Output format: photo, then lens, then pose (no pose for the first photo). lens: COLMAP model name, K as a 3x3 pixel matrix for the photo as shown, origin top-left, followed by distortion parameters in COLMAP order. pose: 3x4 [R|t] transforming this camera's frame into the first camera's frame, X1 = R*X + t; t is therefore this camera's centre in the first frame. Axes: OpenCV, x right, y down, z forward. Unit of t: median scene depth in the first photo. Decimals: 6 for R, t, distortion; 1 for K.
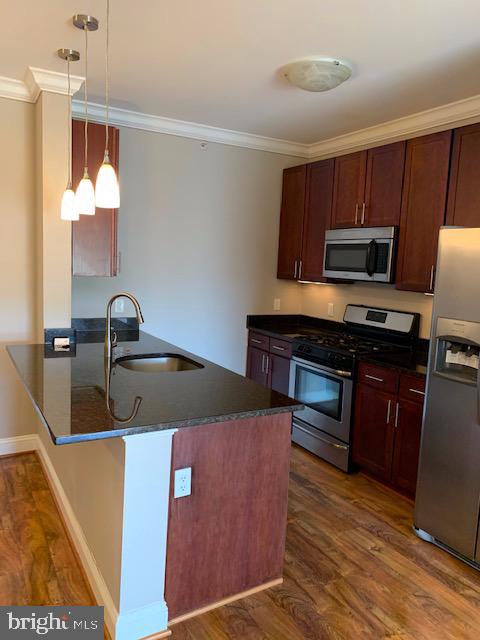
lens RADIAL K [[492.3, 0, 240.6], [0, 492.3, 317.4], [0, 0, 1]] dist [0.031243, -0.031121]
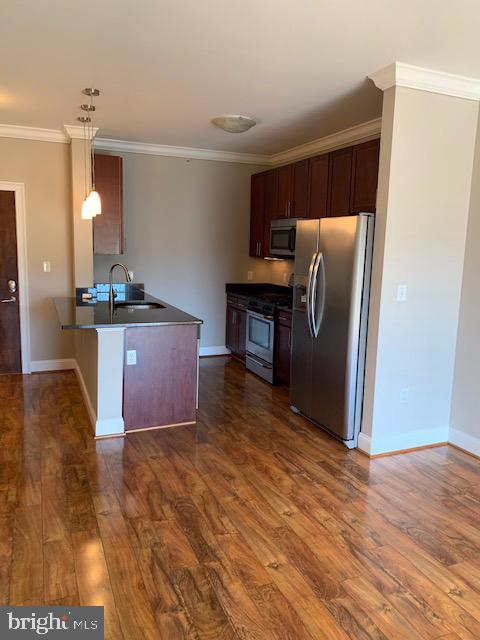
lens RADIAL K [[492.3, 0, 242.6], [0, 492.3, 315.0], [0, 0, 1]] dist [0.031243, -0.031121]
pose [[0.992344, 0.001435, -0.123498, 0.317631], [0.001049, 0.999799, 0.020045, 0.077337], [0.123502, -0.020022, 0.992142, -0.487749]]
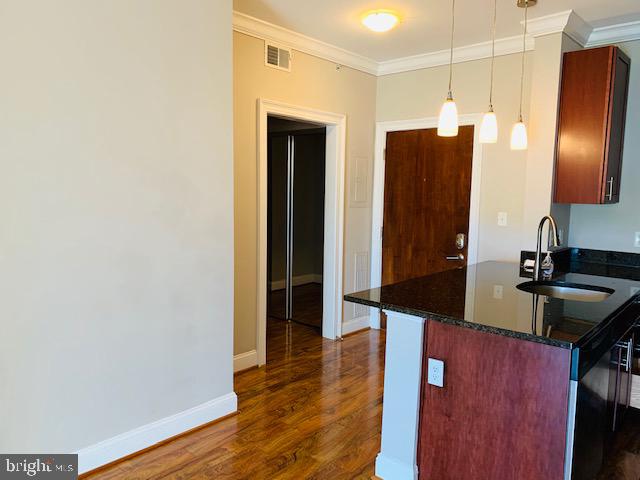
lens RADIAL K [[492.3, 0, 317.0], [0, 492.3, 235.5], [0, 0, 1]] dist [0.031243, -0.031121]
pose [[0.311888, 0.055034, -0.948524, 0.489152], [-0.116723, 0.992978, 0.019233, 0.021724], [0.942922, 0.104716, 0.316122, 0.211533]]
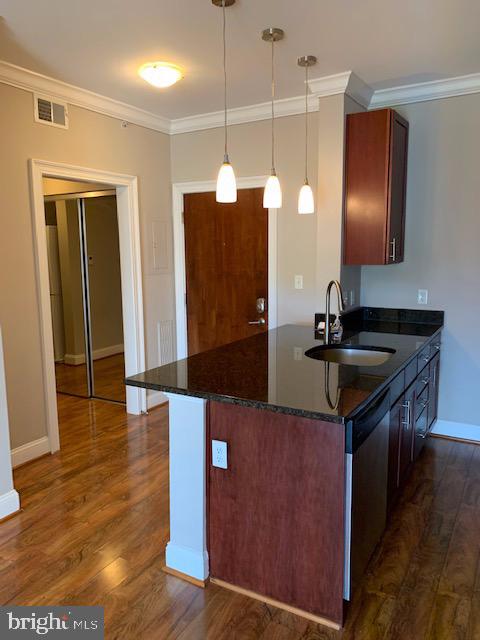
lens RADIAL K [[492.3, 0, 234.8], [0, 492.3, 314.3], [0, 0, 1]] dist [0.031243, -0.031121]
pose [[0.484759, 0.069966, -0.871845, 0.465479], [-0.071410, 0.996634, 0.040276, -0.005328], [0.871728, 0.042734, 0.488123, 0.291210]]
